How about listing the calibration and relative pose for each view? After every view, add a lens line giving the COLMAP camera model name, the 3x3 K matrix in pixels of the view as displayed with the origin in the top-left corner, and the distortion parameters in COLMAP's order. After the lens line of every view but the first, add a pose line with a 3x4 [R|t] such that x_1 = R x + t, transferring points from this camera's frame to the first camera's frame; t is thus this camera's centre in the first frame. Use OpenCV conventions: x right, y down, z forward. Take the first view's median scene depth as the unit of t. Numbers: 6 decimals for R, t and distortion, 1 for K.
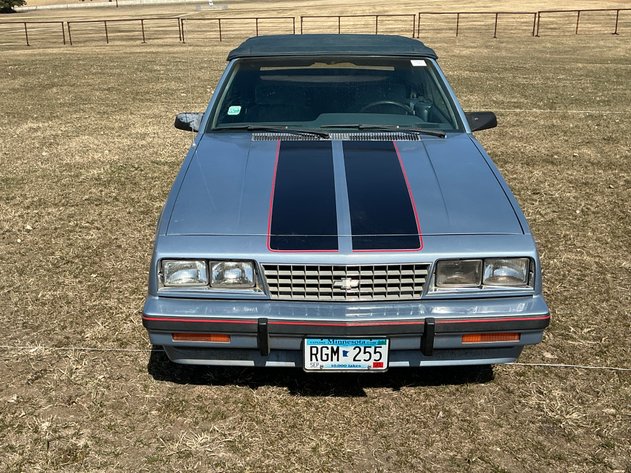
lens RADIAL K [[720.2, 0, 315.5], [0, 720.2, 236.5], [0, 0, 1]] dist [0.011296, -0.008627]
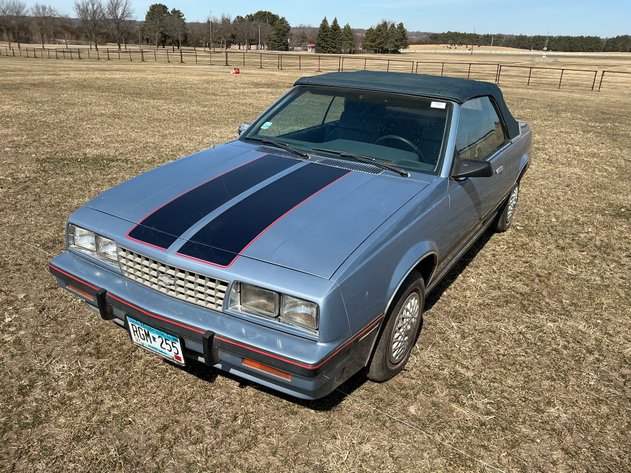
lens RADIAL K [[519.0, 0, 315.5], [0, 519.0, 236.5], [0, 0, 1]] dist [0.133717, -0.261892]
pose [[0.862172, 0.227903, -0.452459, 0.593541], [-0.216338, 0.973201, 0.077961, -0.114210], [0.458101, 0.030669, 0.888371, 0.367061]]
